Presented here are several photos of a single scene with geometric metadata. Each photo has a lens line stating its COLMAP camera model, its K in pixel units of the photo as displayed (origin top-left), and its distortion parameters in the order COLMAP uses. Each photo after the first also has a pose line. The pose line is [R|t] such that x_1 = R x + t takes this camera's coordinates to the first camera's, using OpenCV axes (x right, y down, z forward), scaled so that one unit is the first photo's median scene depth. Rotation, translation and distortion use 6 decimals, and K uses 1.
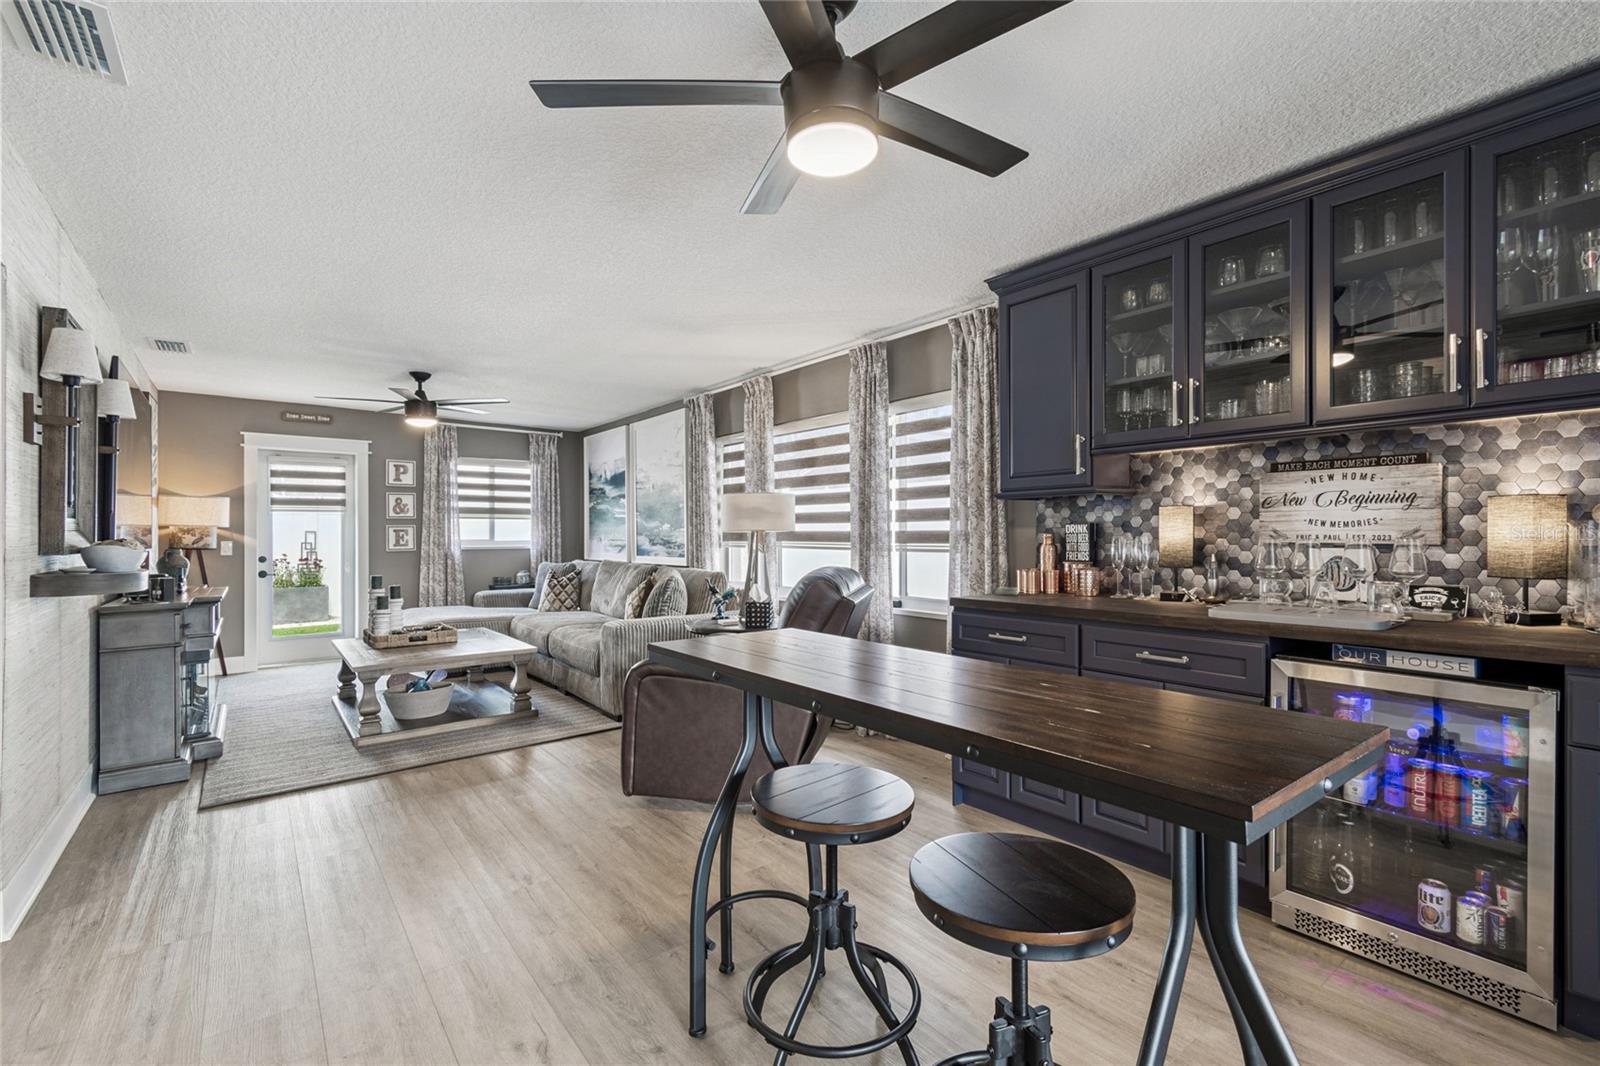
lens RADIAL K [[712.7, 0, 805.4], [0, 712.7, 551.0], [0, 0, 1]] dist [0.000193, -0.000352]
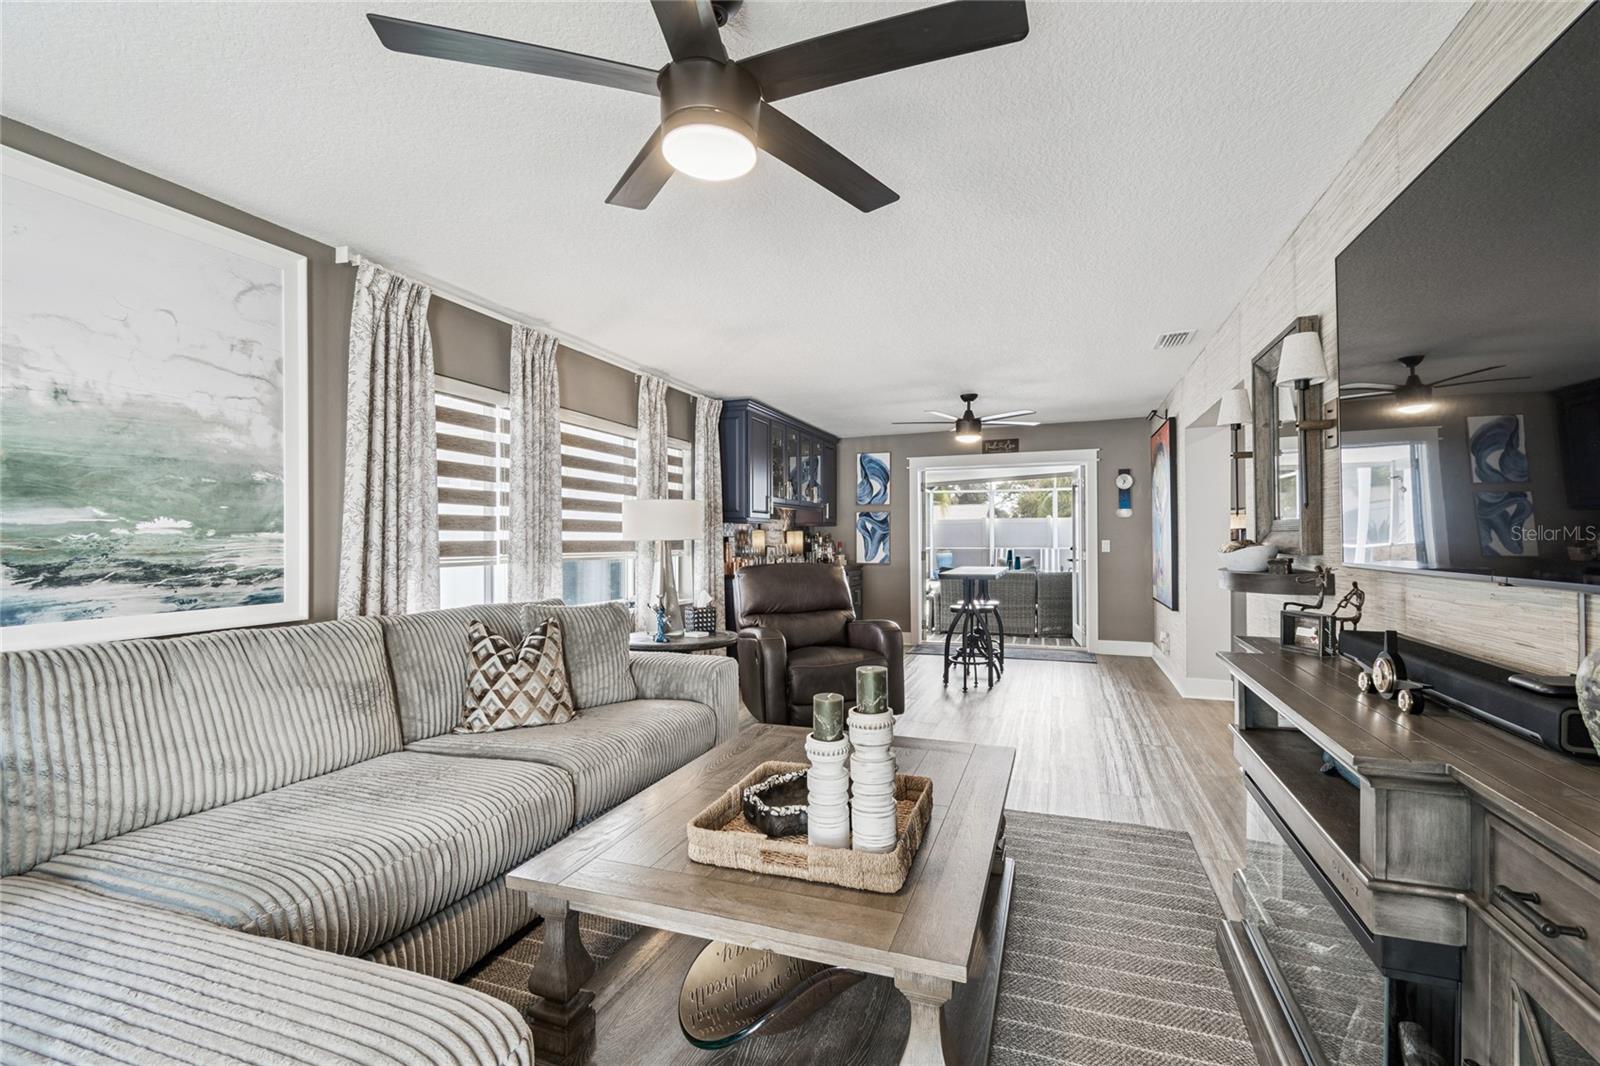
lens RADIAL K [[706.7, 0, 798.9], [0, 706.7, 540.4], [0, 0, 1]] dist [0.001575, 0.000282]
pose [[-0.528711, 0.007050, 0.848773, -1.514185], [0.030563, 0.999475, 0.010737, -0.049420], [-0.848252, 0.031618, -0.528649, 2.109351]]
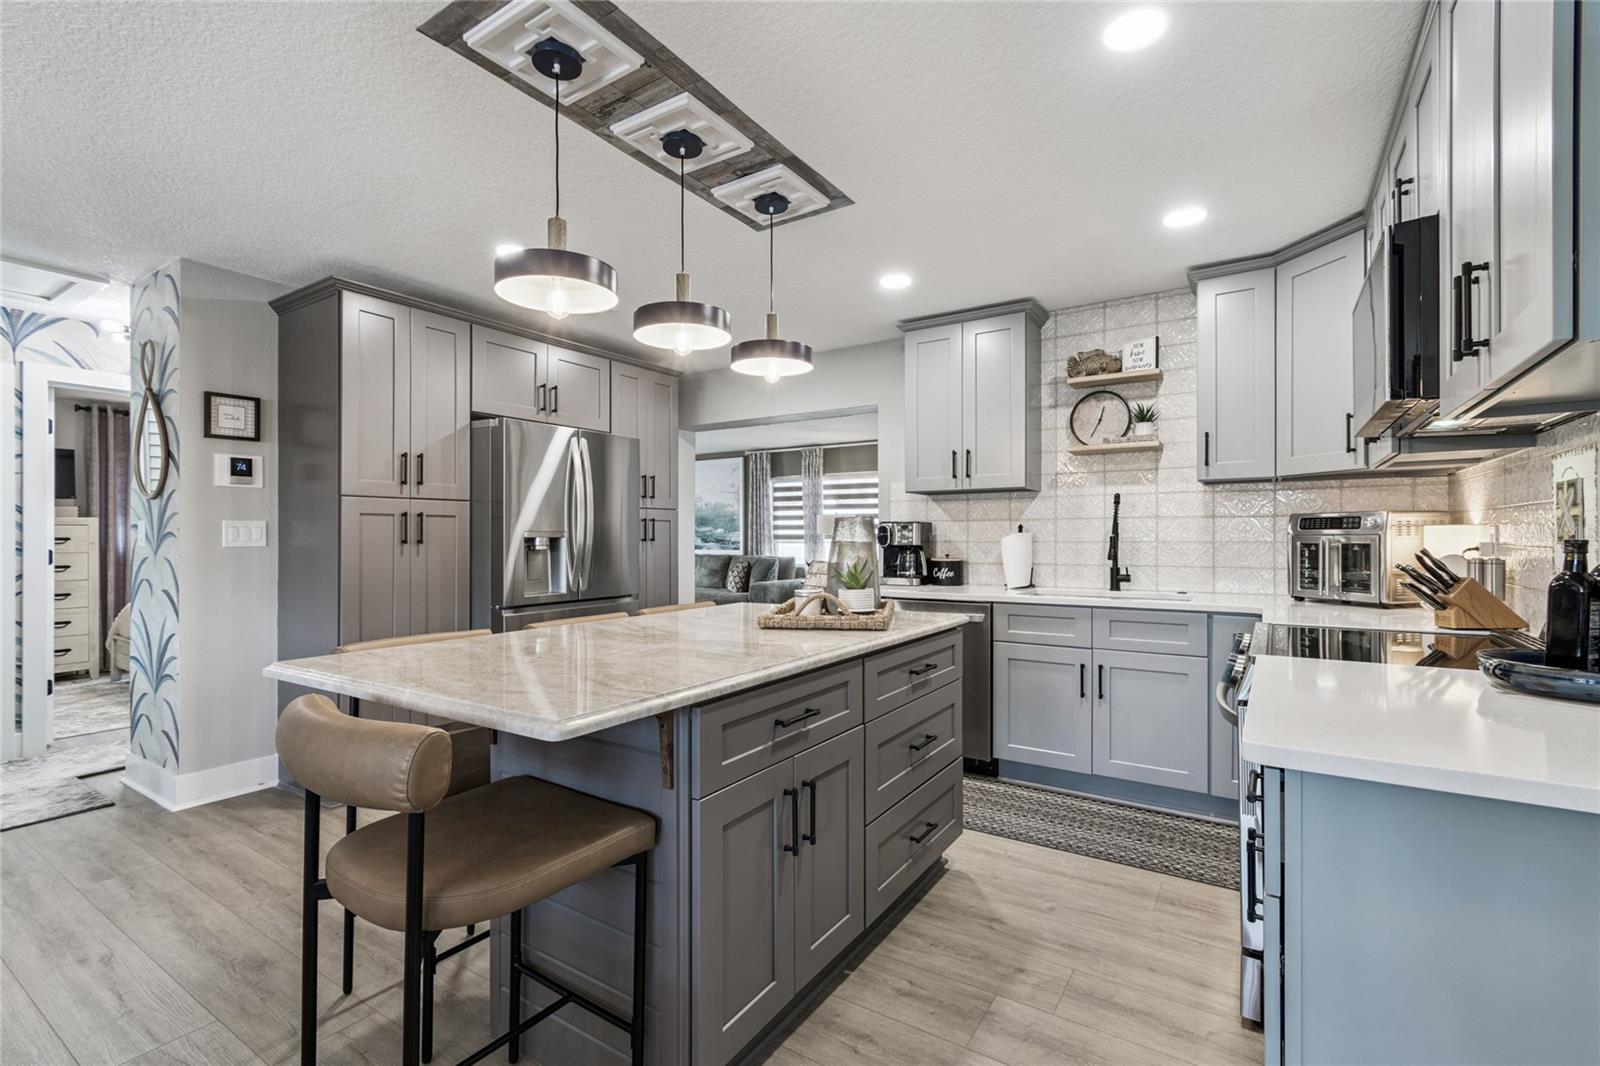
lens RADIAL K [[710.6, 0, 801.4], [0, 710.6, 540.2], [0, 0, 1]] dist [-0.000815, -0.000657]
pose [[0.944948, 0.002778, 0.327208, -1.229515], [0.004284, 0.999773, -0.020859, 0.046211], [-0.327192, 0.021112, 0.944722, -1.200367]]
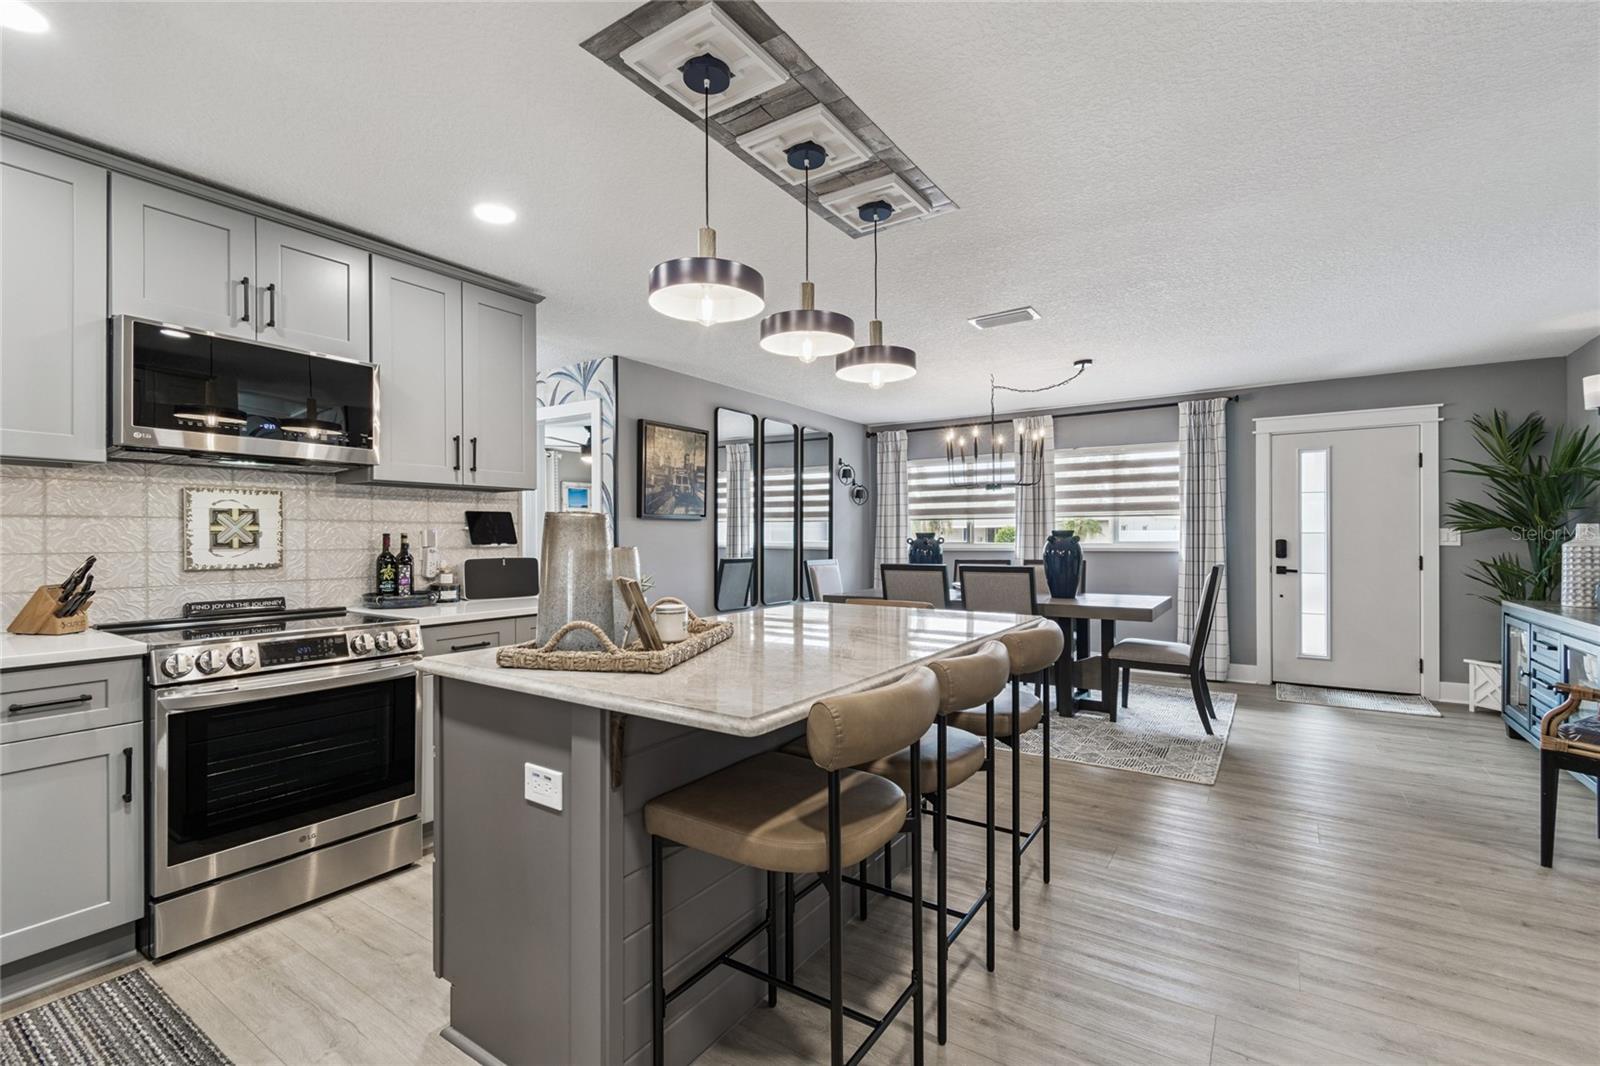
lens RADIAL K [[710.6, 0, 801.4], [0, 710.6, 540.2], [0, 0, 1]] dist [-0.000815, -0.000657]
pose [[-0.948196, 0.011418, -0.317481, -0.863505], [0.001914, 0.999541, 0.030232, 0.003451], [0.317681, 0.028059, -0.947782, 0.239569]]
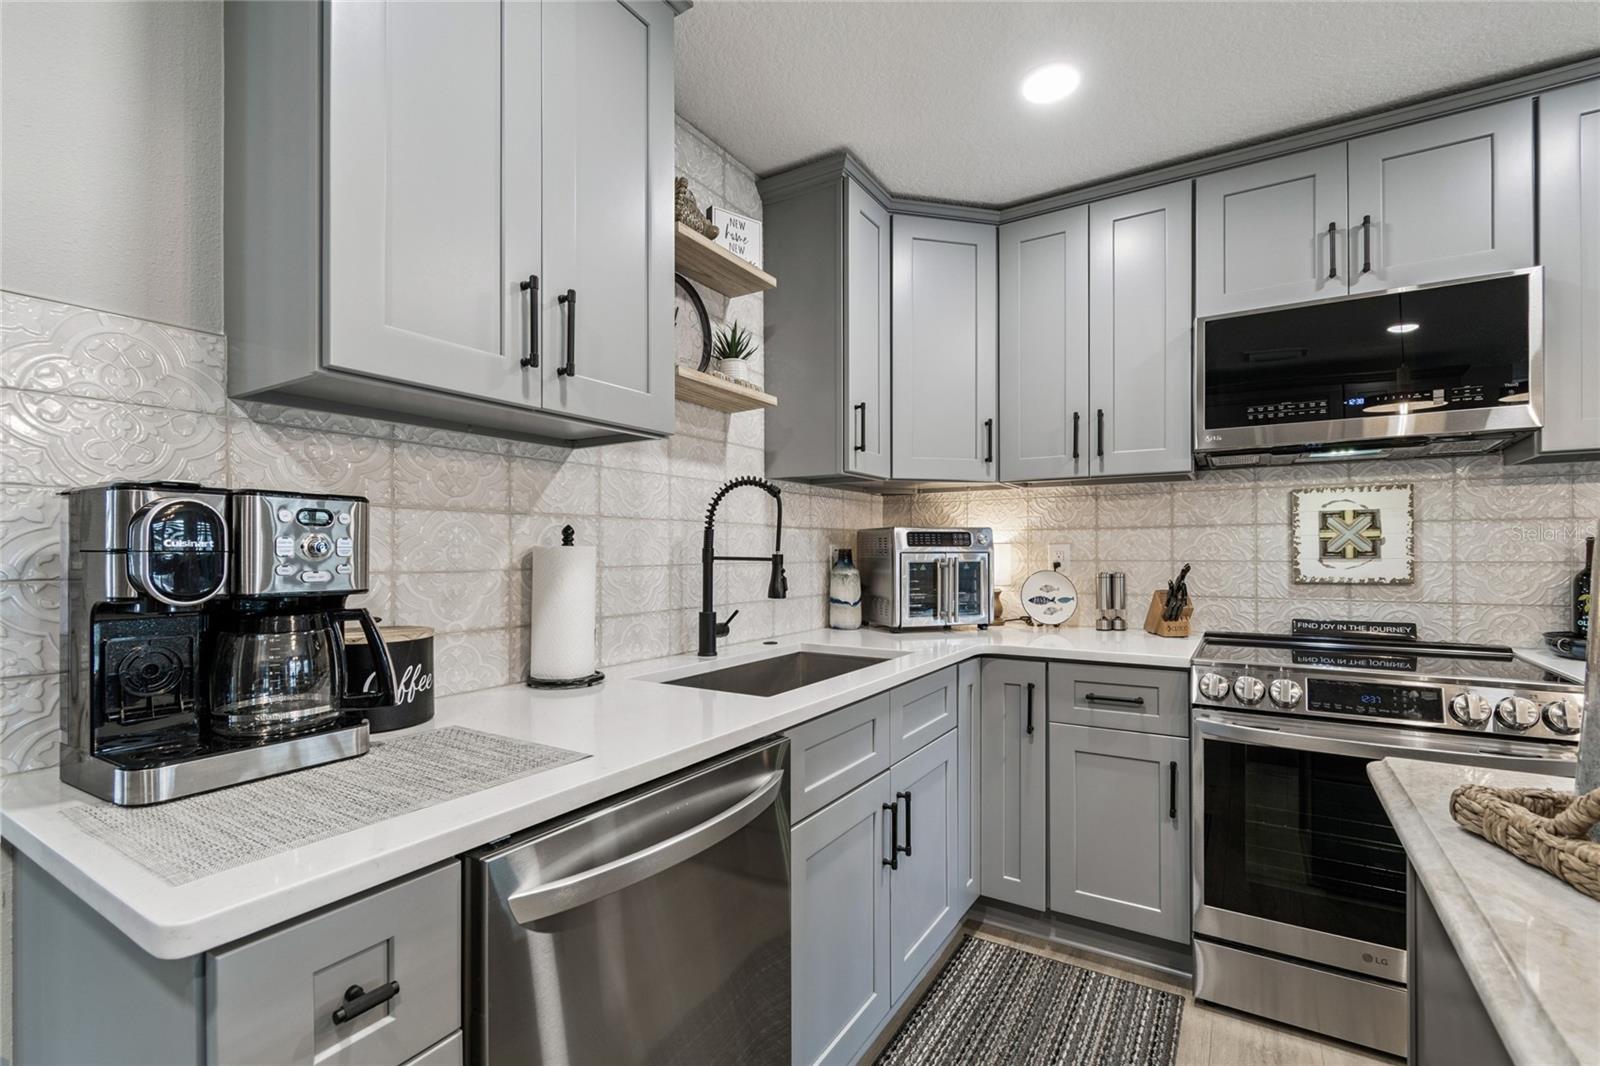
lens RADIAL K [[712.7, 0, 805.4], [0, 712.7, 551.0], [0, 0, 1]] dist [0.000193, -0.000352]
pose [[-0.353290, 0.011195, 0.935447, -0.966325], [0.029944, 0.999551, -0.000653, 0.015646], [-0.935035, 0.027780, -0.353466, -0.053421]]
